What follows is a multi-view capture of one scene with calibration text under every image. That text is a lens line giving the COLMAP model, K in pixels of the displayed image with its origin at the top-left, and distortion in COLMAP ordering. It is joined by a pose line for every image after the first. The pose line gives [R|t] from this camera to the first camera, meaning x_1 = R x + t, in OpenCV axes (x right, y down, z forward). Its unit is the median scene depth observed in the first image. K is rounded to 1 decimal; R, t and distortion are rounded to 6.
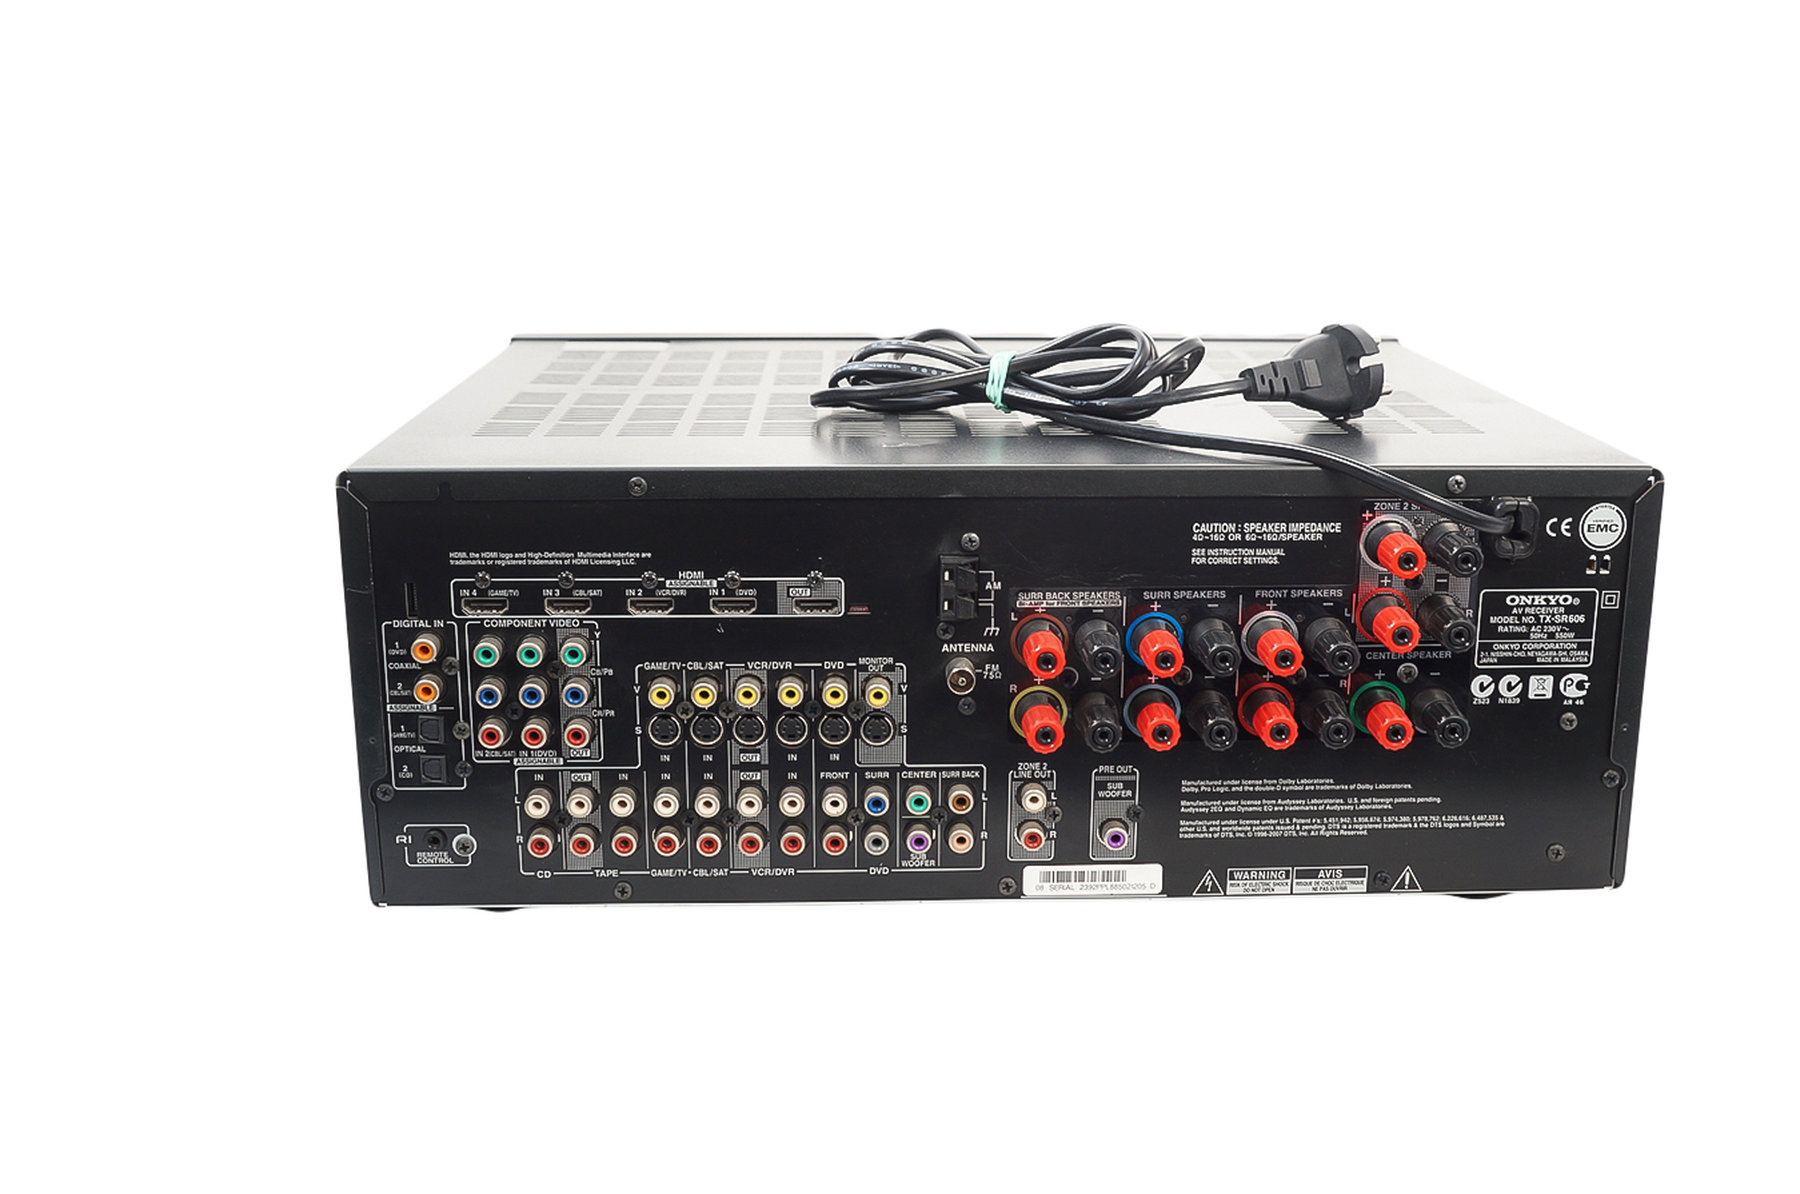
lens RADIAL K [[1817.4, 0, 879.1], [0, 1817.4, 615.9], [0, 0, 1]] dist [-0.036741, 0.000000]
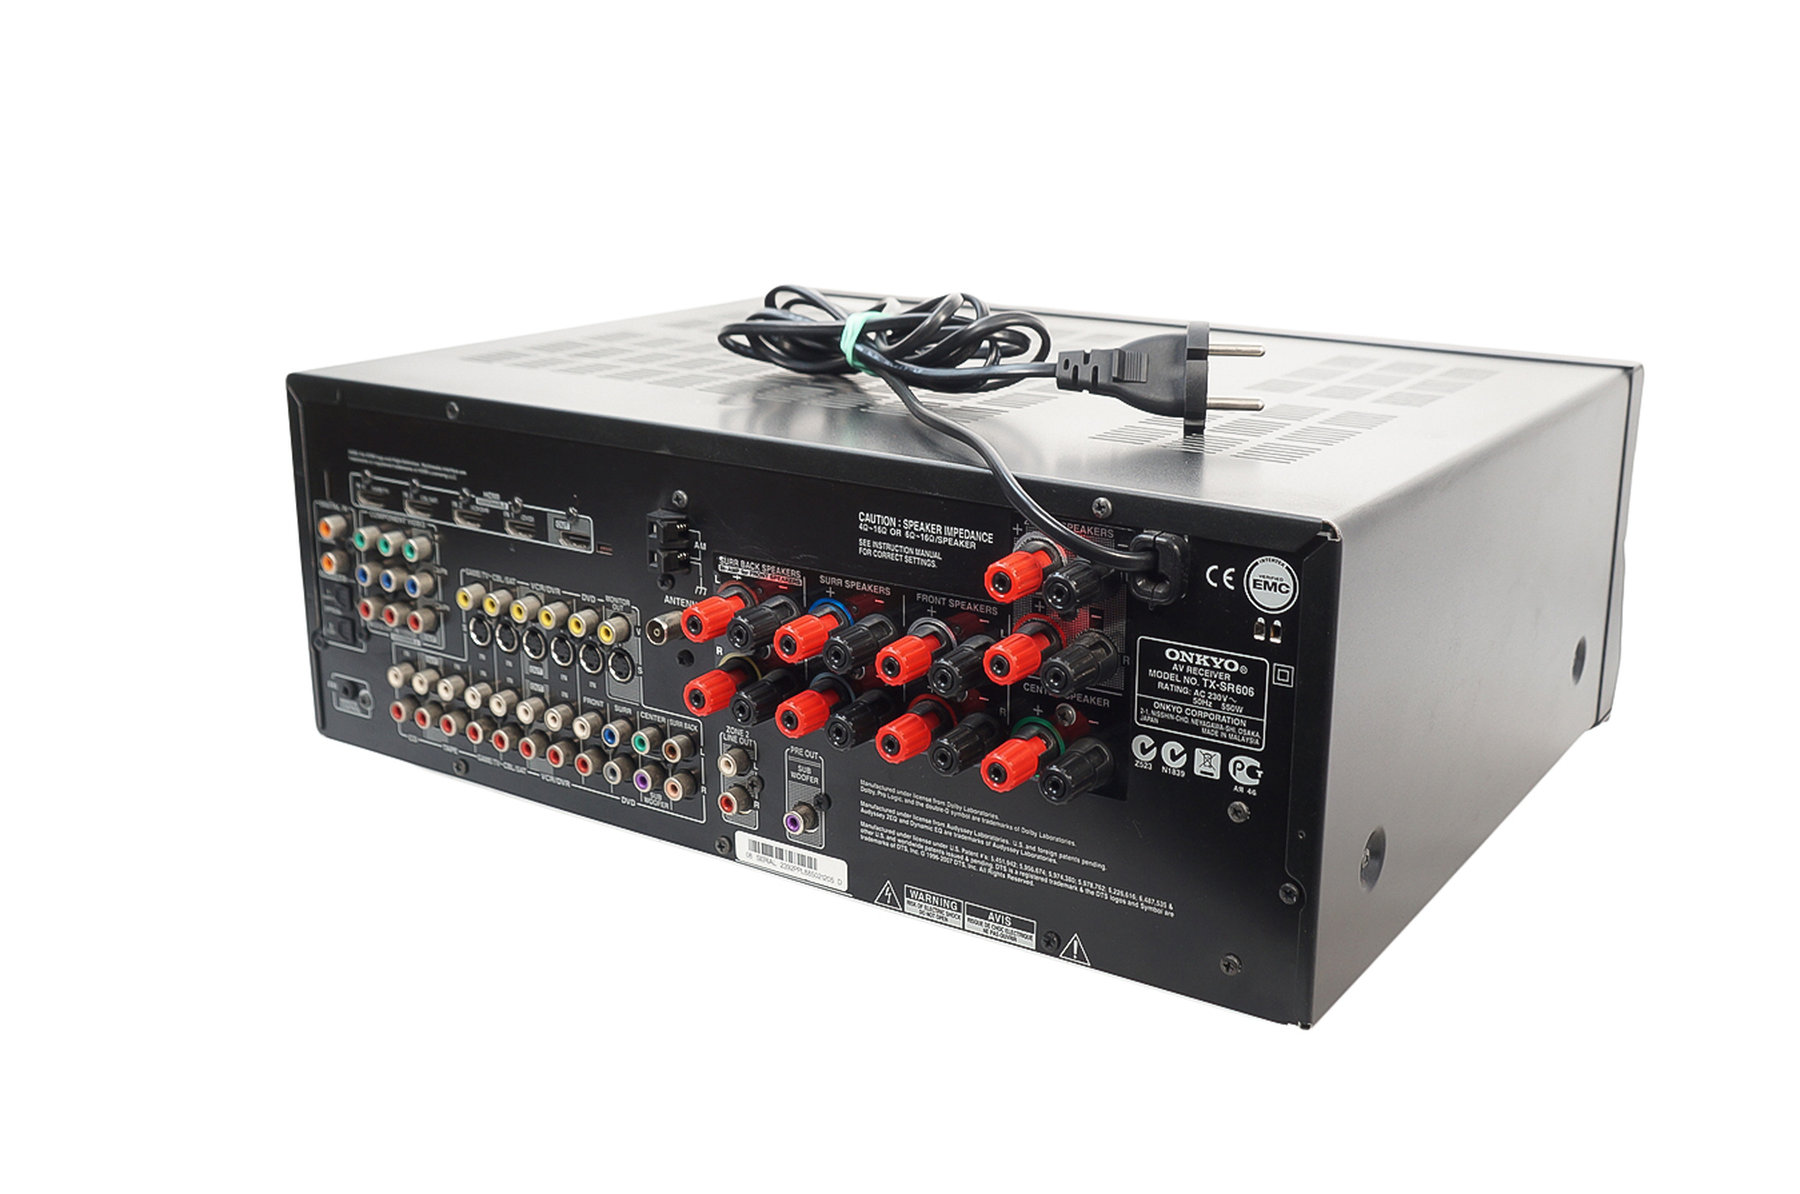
lens RADIAL K [[1817.4, 0, 891.8], [0, 1817.4, 537.1], [0, 0, 1]] dist [-0.036741, 0.000000]
pose [[0.816186, 0.144861, -0.559336, 0.707430], [-0.136127, 0.989021, 0.057507, -0.093210], [0.561525, 0.029204, 0.826944, 0.226286]]
